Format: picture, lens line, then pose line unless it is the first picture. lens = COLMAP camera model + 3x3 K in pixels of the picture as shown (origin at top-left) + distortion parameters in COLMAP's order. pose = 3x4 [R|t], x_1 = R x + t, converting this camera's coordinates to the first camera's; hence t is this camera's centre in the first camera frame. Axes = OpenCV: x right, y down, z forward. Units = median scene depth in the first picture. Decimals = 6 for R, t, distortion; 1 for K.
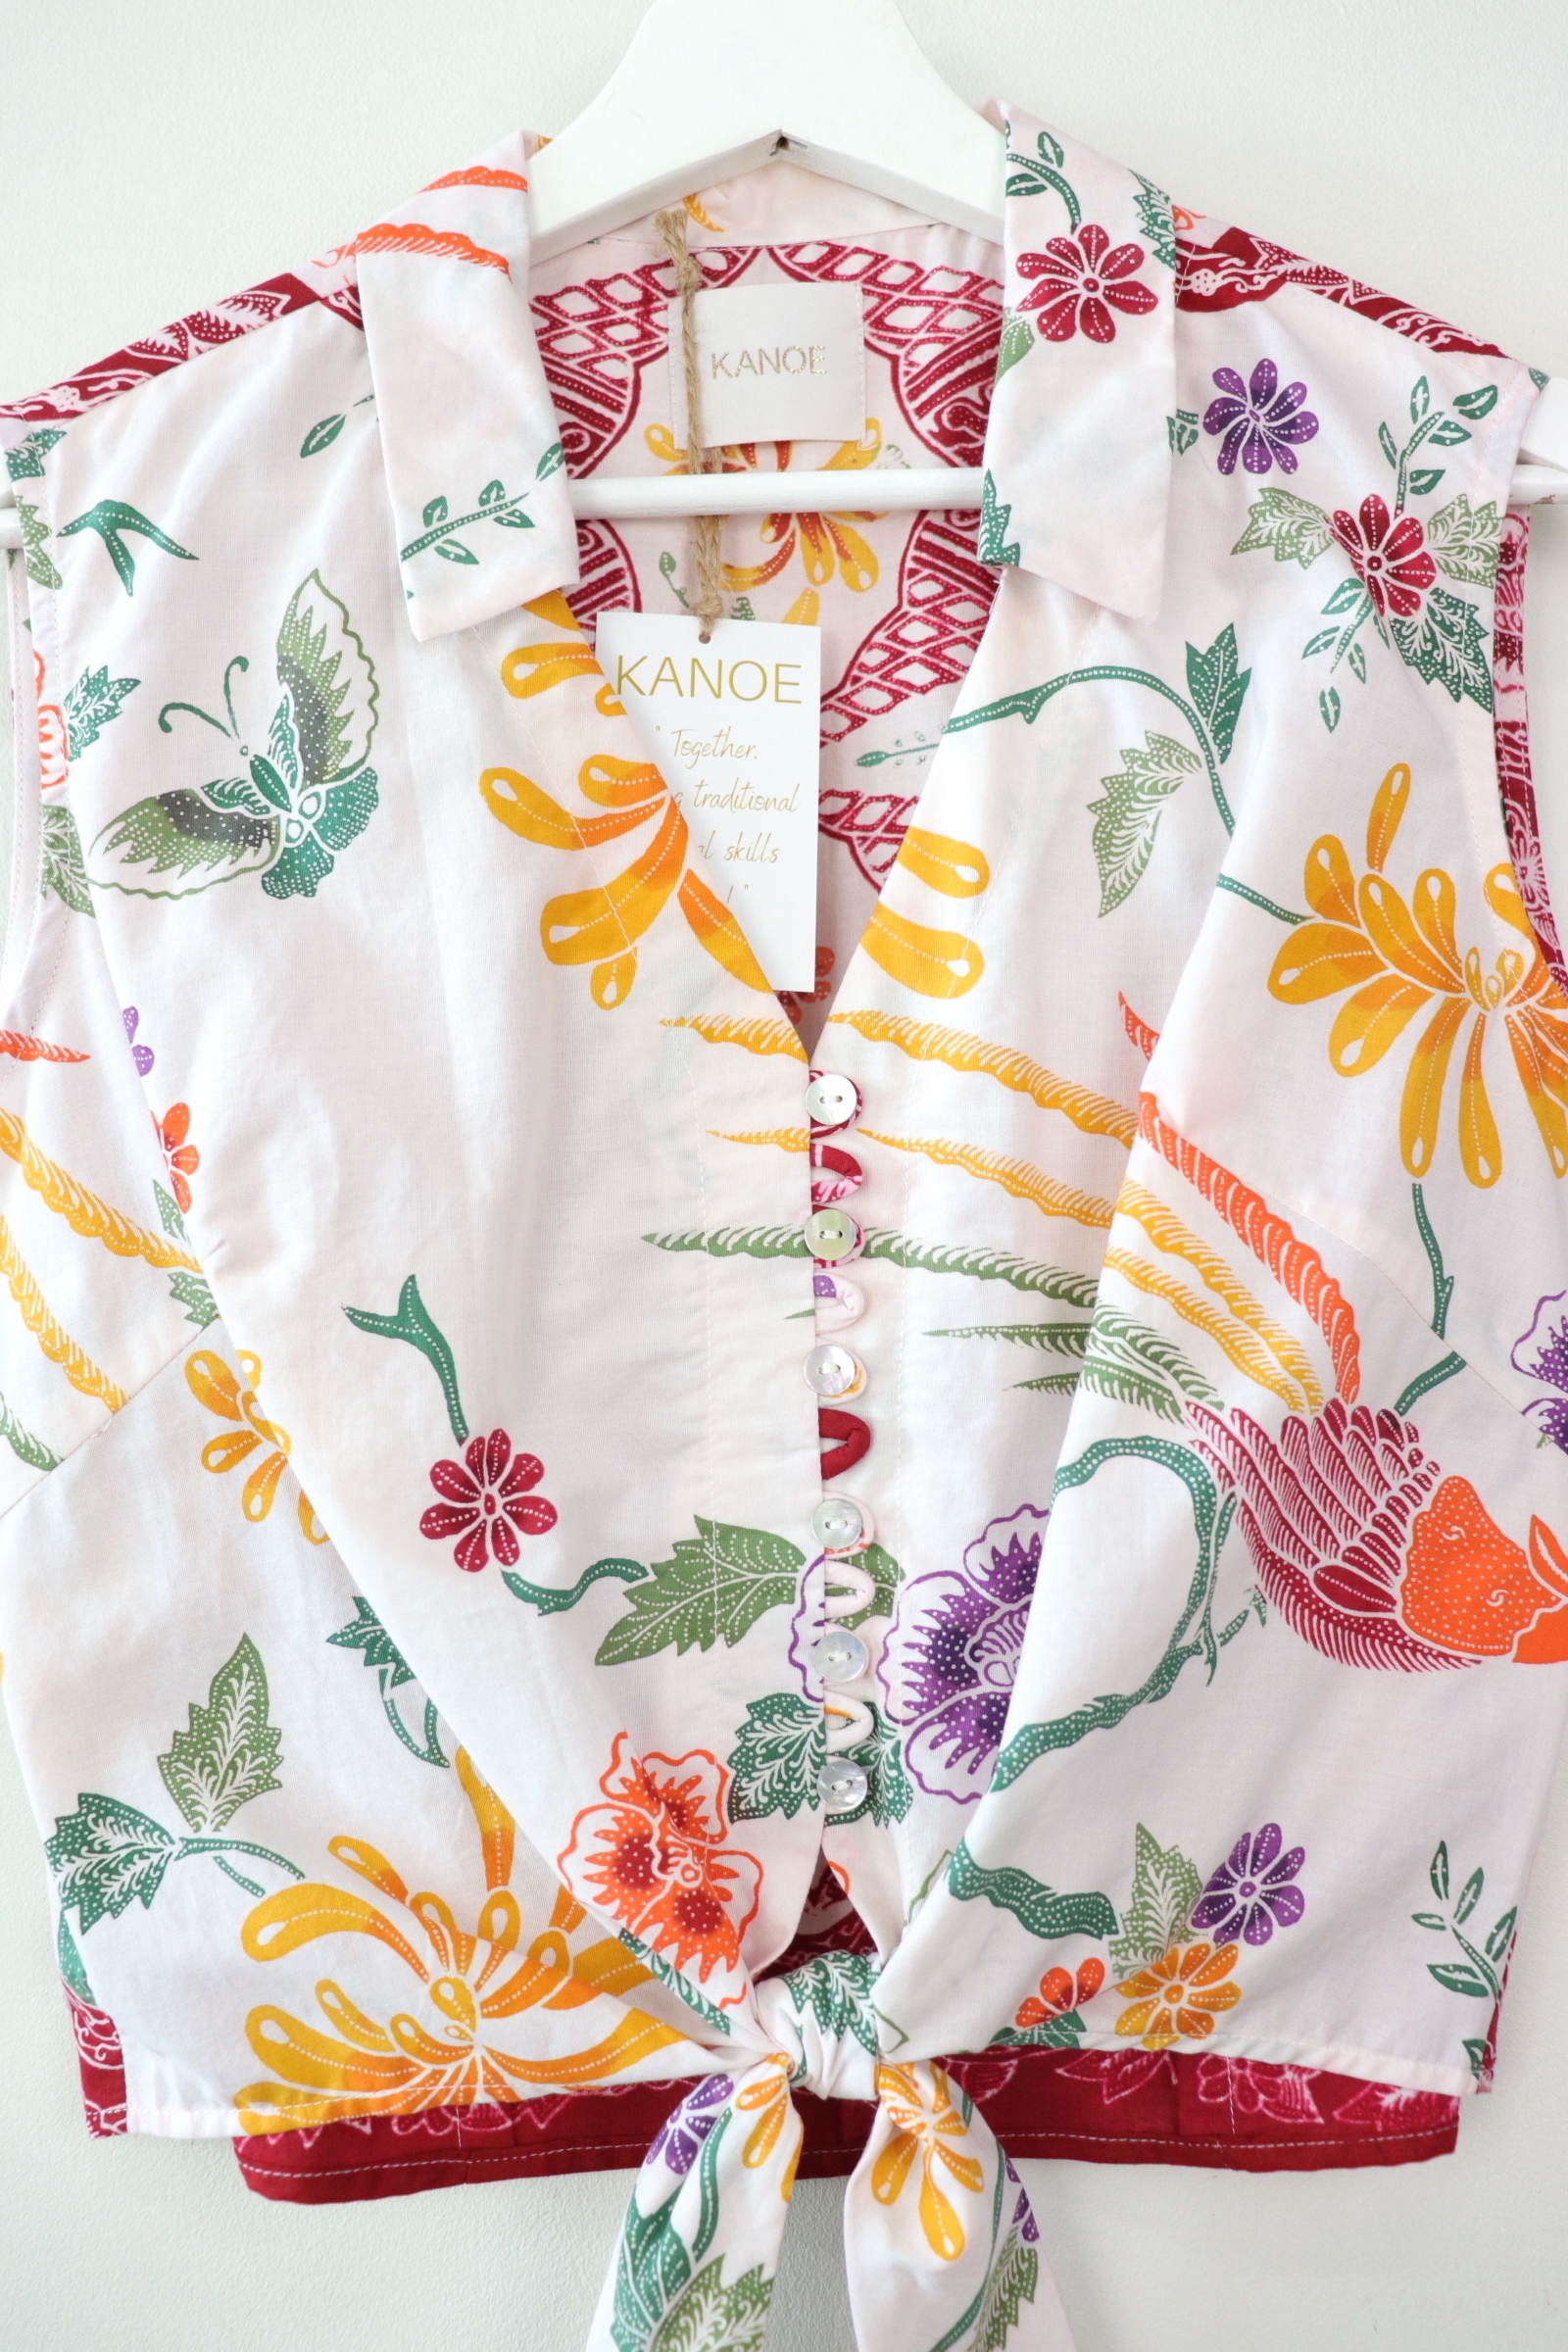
lens RADIAL K [[2011.4, 0, 791.2], [0, 2011.4, 1140.5], [0, 0, 1]] dist [-0.131604, 0.070596]
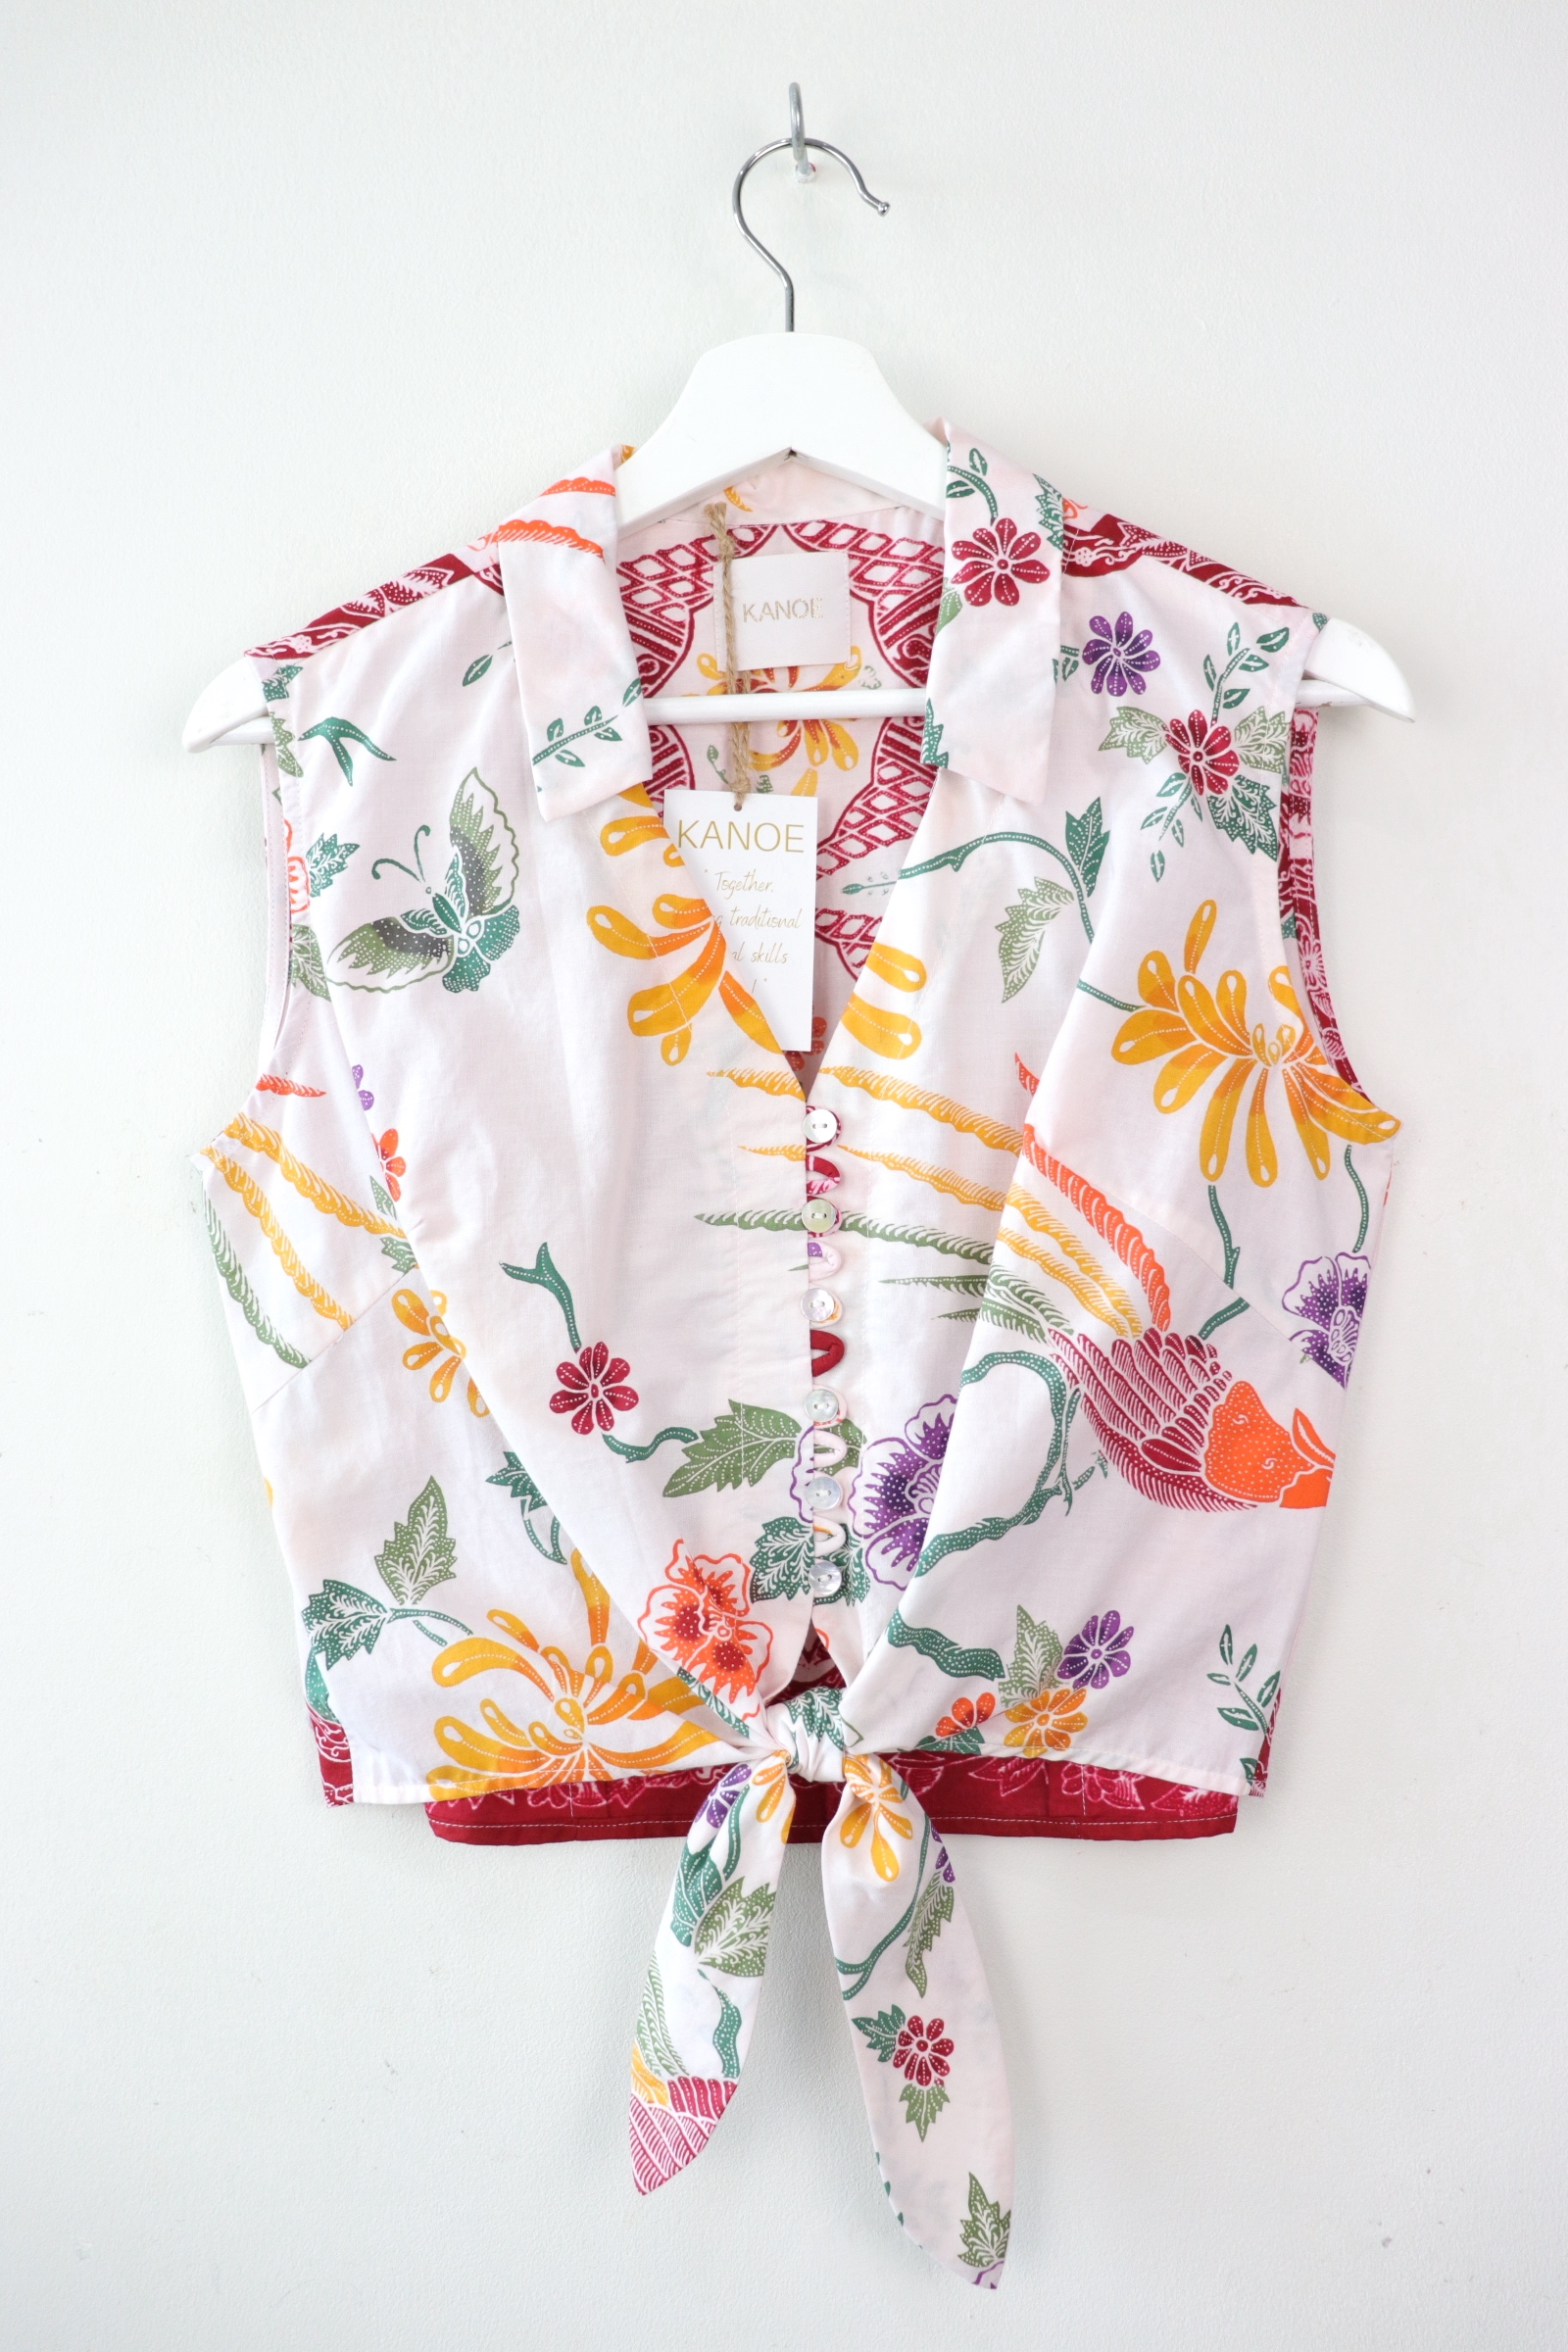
lens RADIAL K [[2011.4, 0, 784.4], [0, 2011.4, 1169.0], [0, 0, 1]] dist [-0.131604, 0.070596]
pose [[0.999171, 0.006172, -0.040236, 0.054011], [-0.003764, 0.998211, 0.059667, -0.077935], [0.040532, -0.059466, 0.997407, -0.504073]]
